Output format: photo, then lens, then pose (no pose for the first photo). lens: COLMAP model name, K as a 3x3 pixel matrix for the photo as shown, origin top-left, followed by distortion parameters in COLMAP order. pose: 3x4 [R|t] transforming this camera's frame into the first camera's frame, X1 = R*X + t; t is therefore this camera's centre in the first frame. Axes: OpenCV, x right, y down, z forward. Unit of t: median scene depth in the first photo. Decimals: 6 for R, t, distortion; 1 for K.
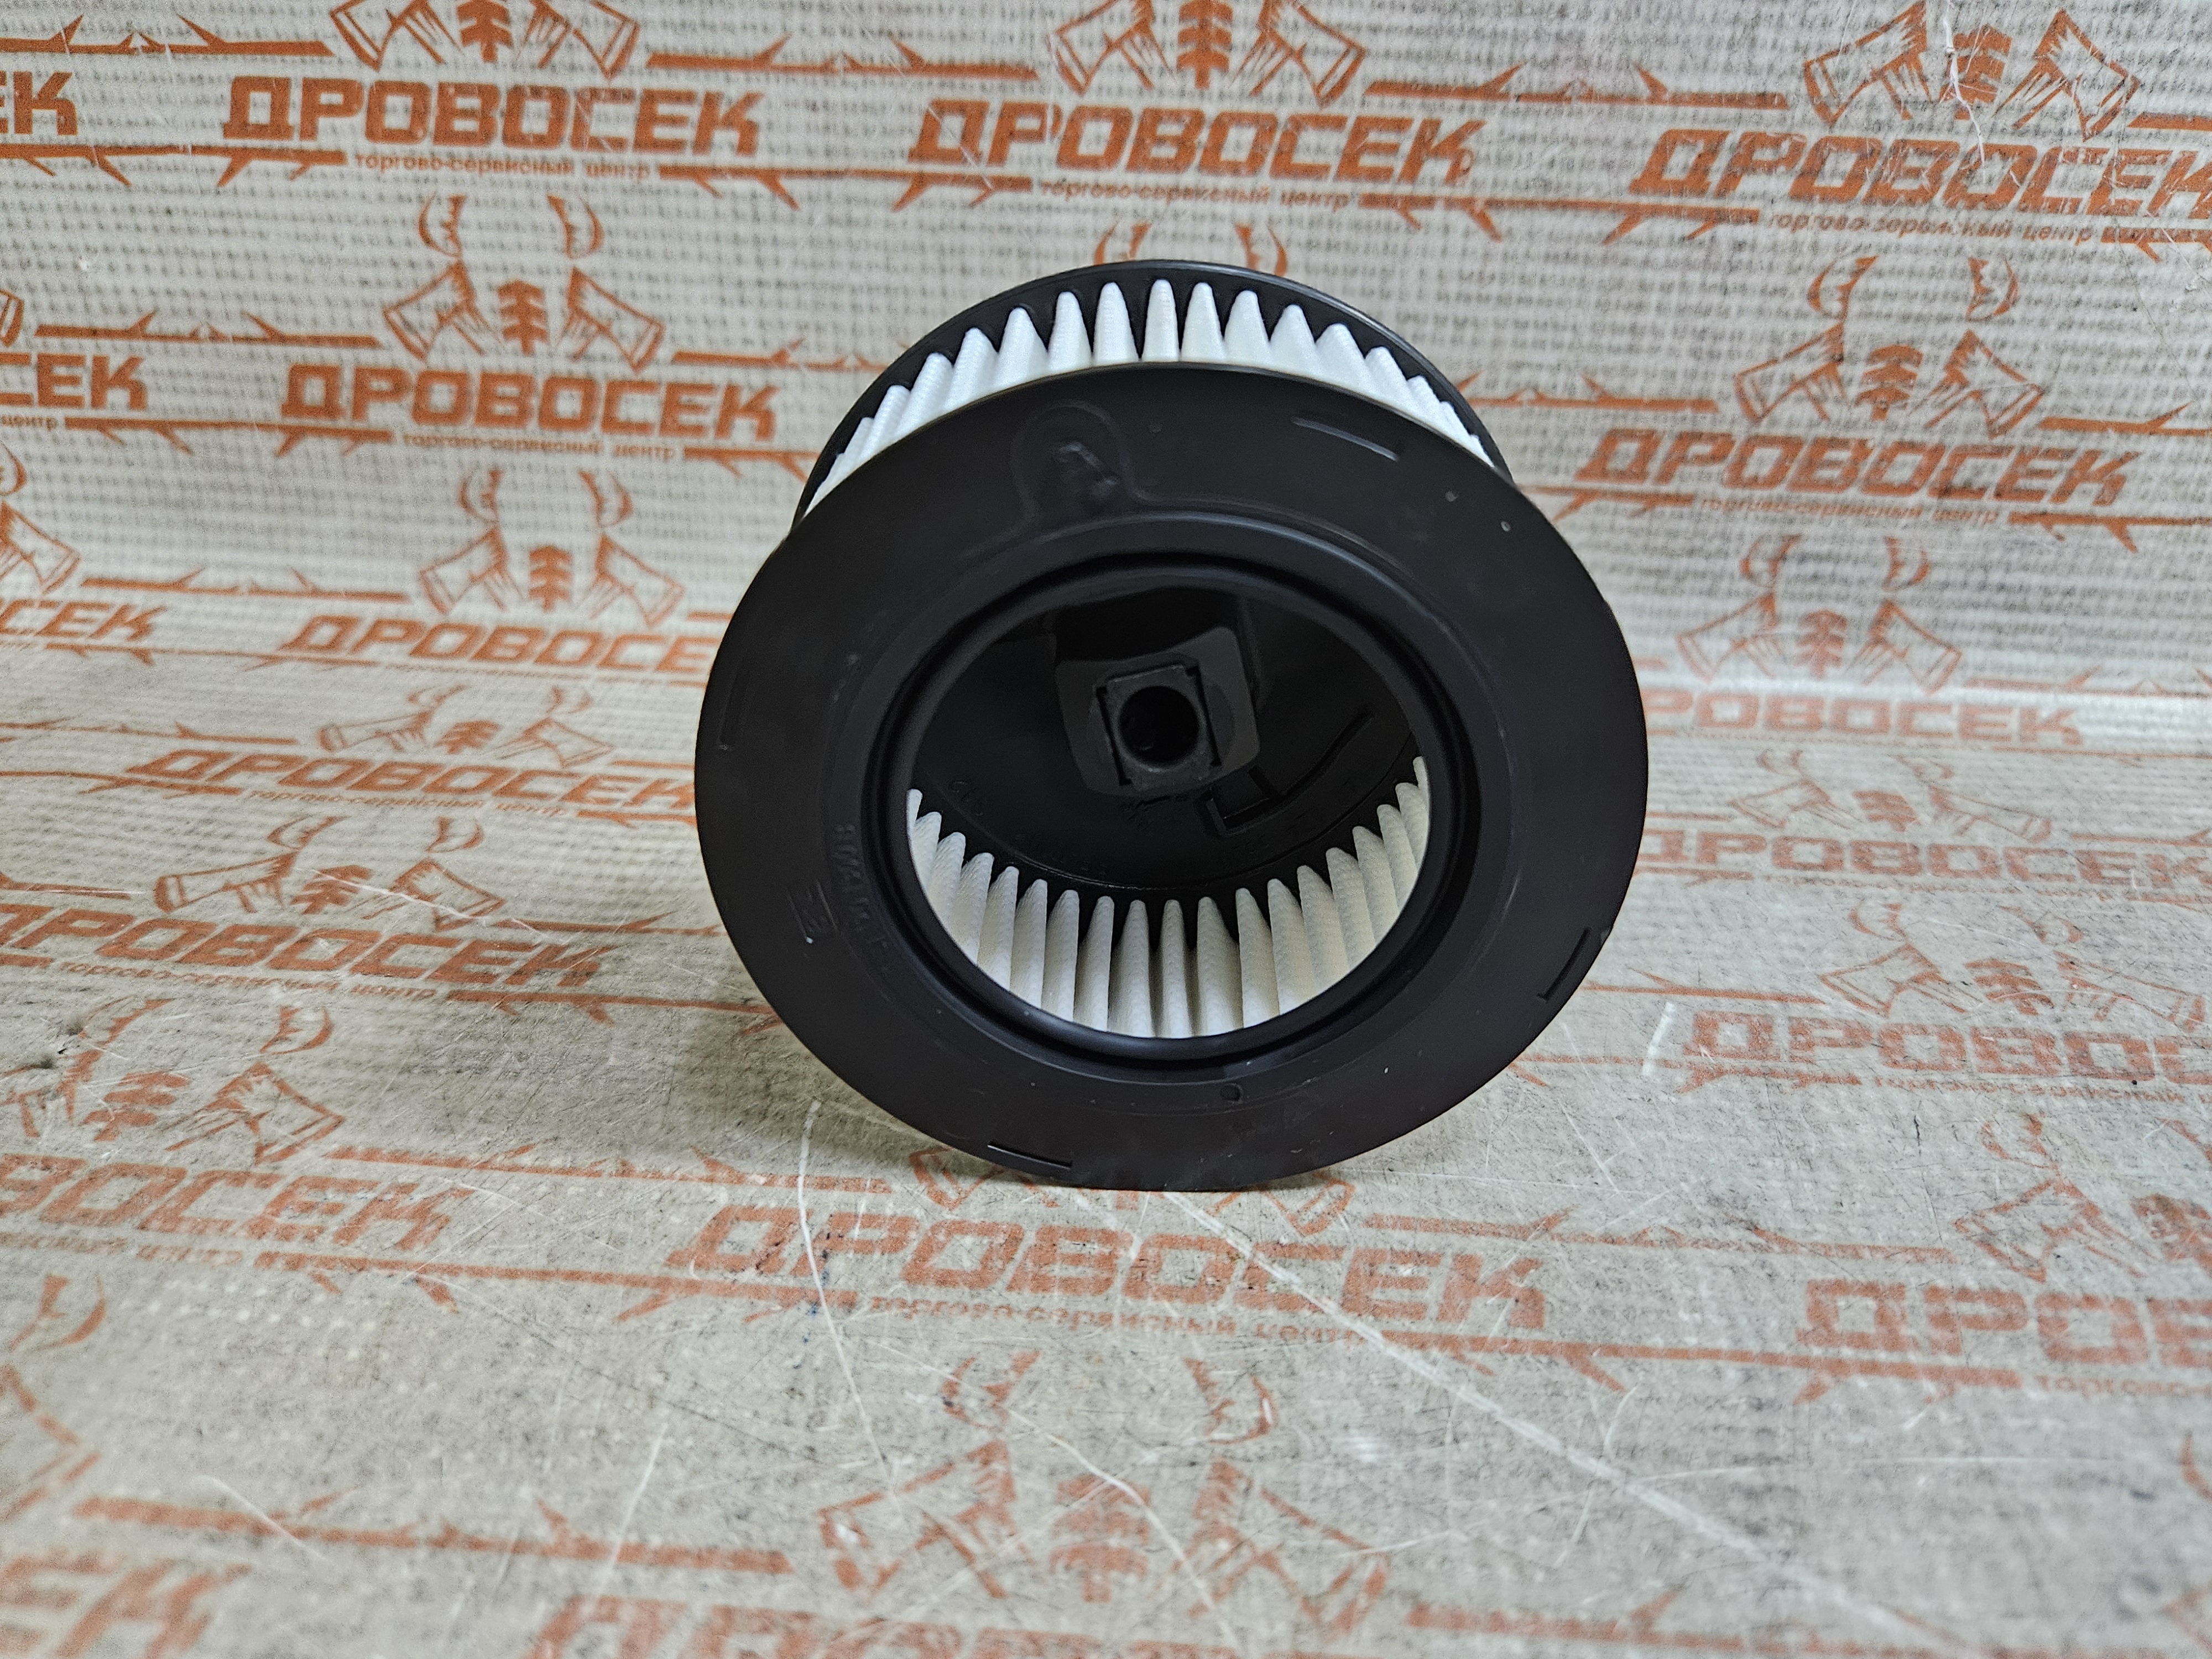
lens RADIAL K [[1528.3, 0, 1106.0], [0, 1528.3, 829.5], [0, 0, 1]] dist [-0.011662, -0.004513]
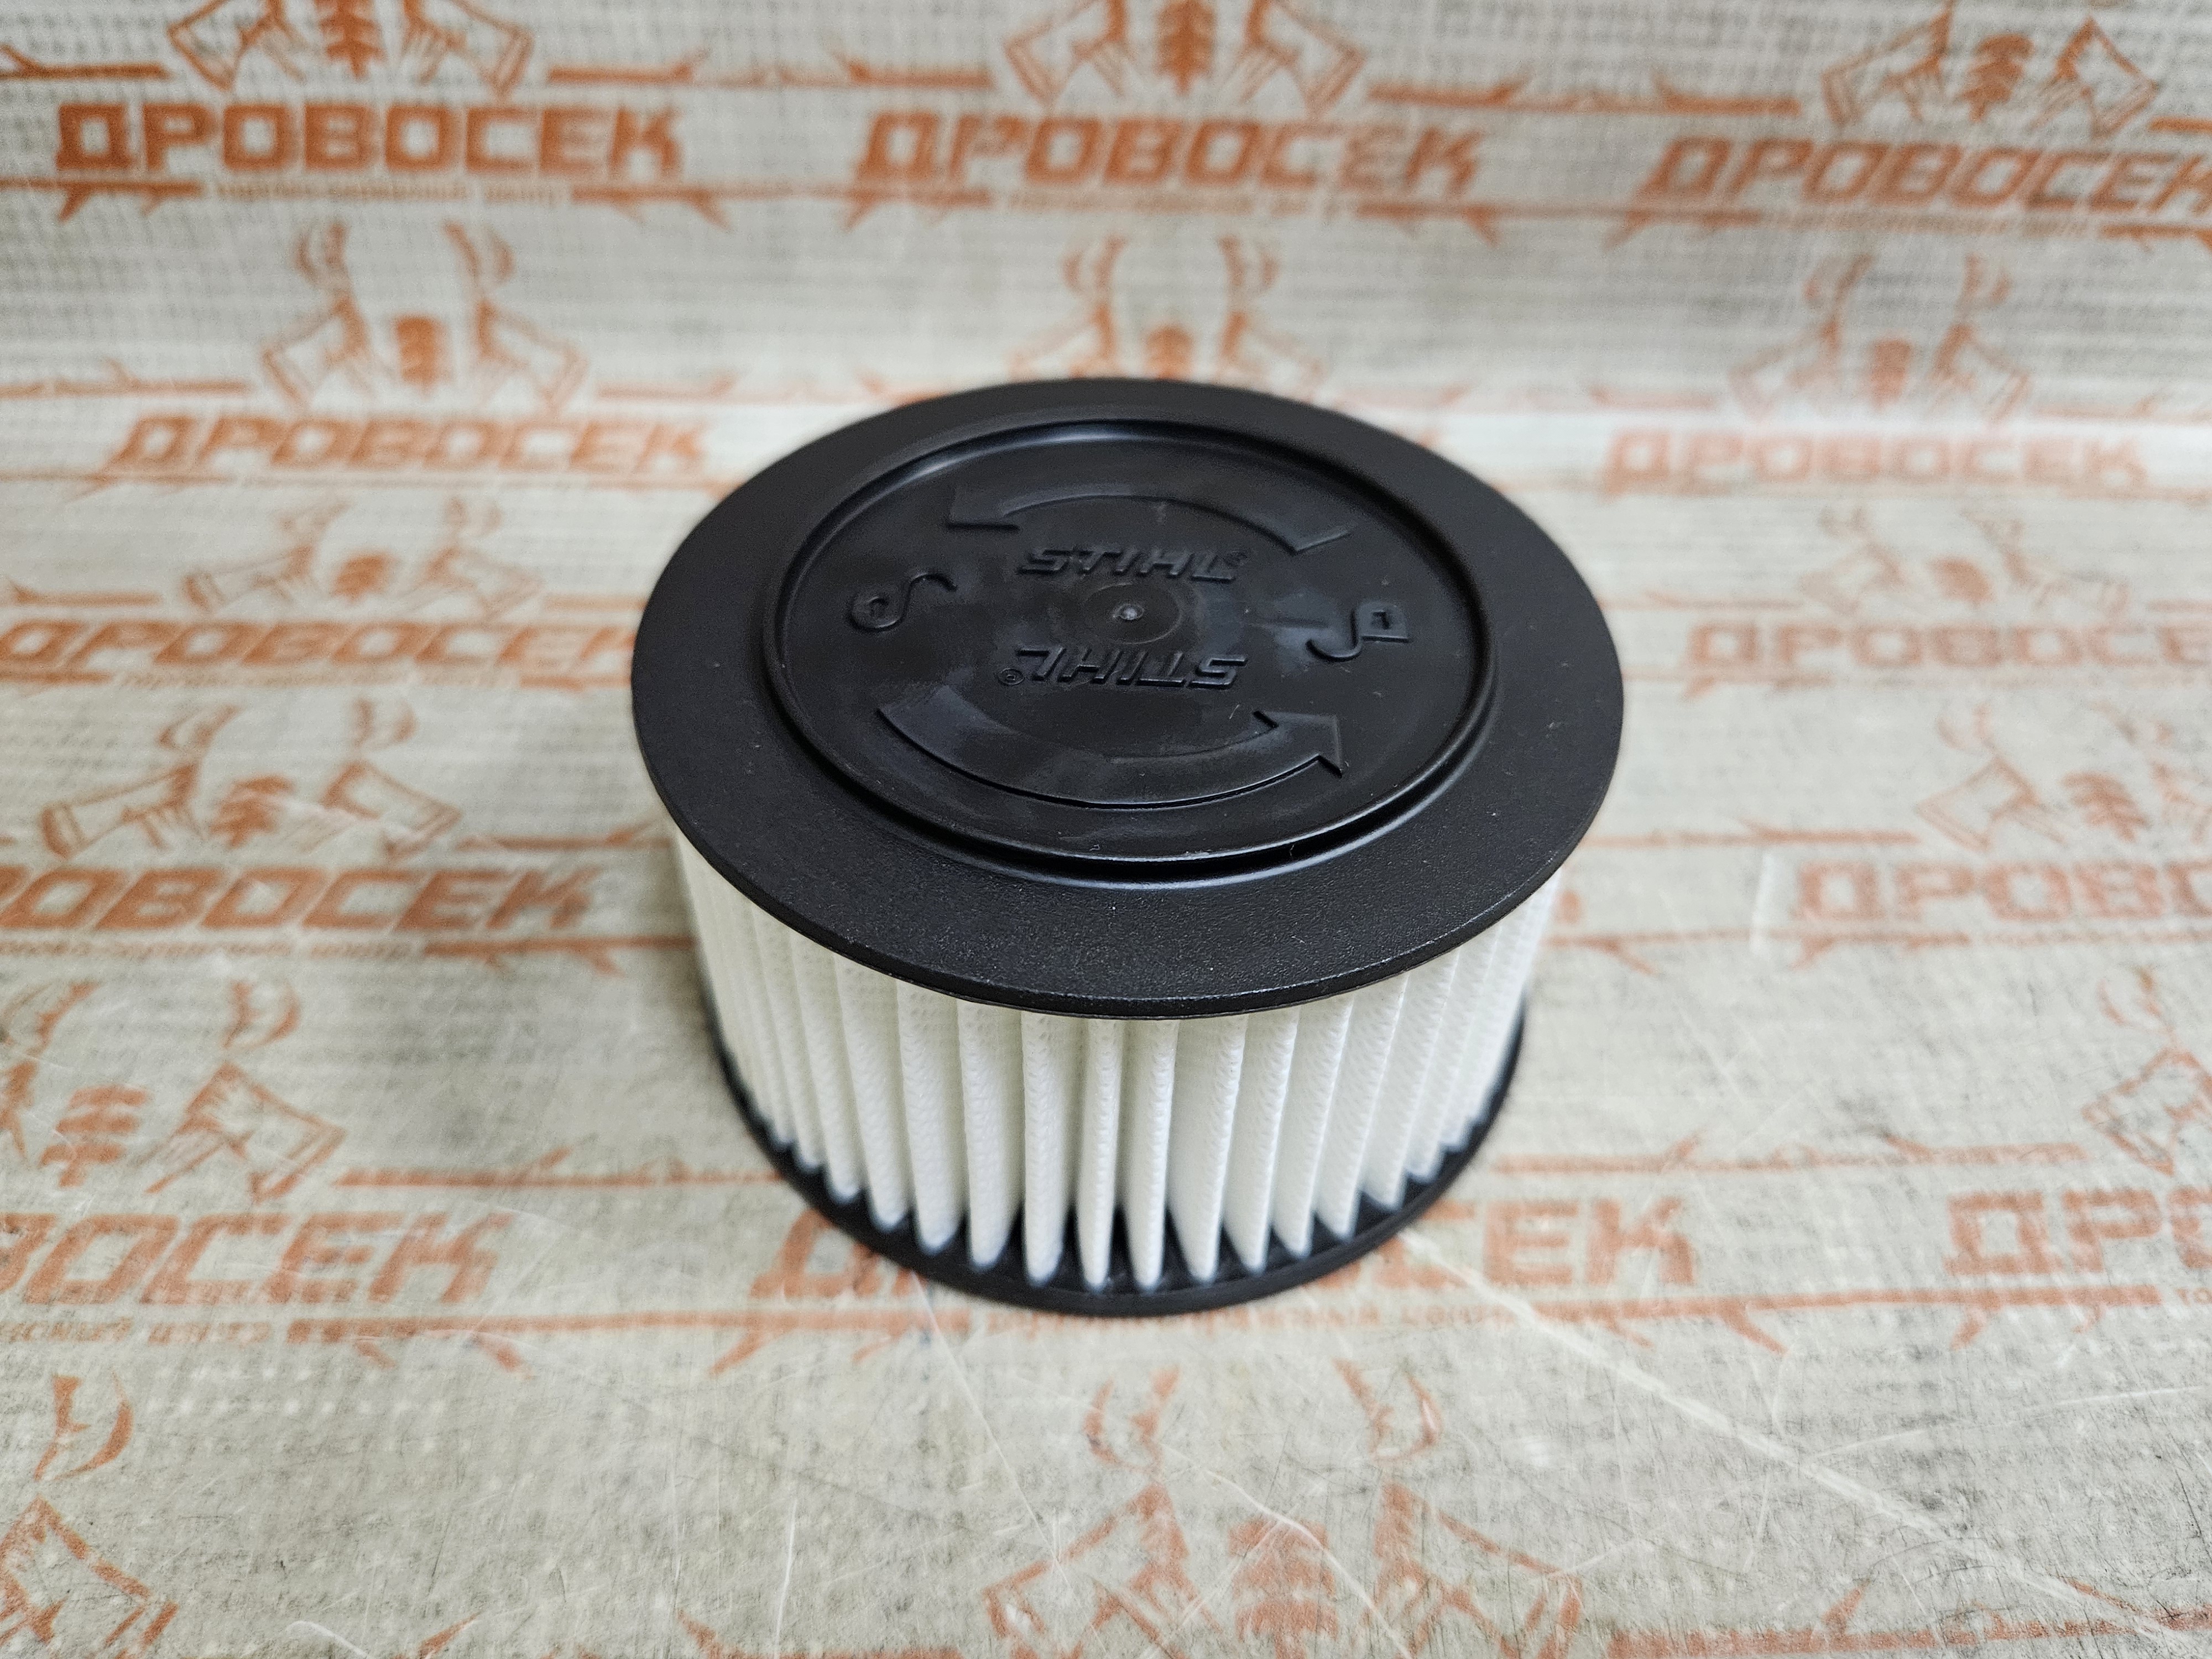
lens RADIAL K [[1571.7, 0, 1106.0], [0, 1571.7, 829.5], [0, 0, 1]] dist [-0.029427, -0.006296]
pose [[0.995574, -0.063257, 0.069506, -0.120832], [0.044268, 0.968023, 0.246923, -0.191600], [-0.082903, -0.242754, 0.966539, 0.147631]]
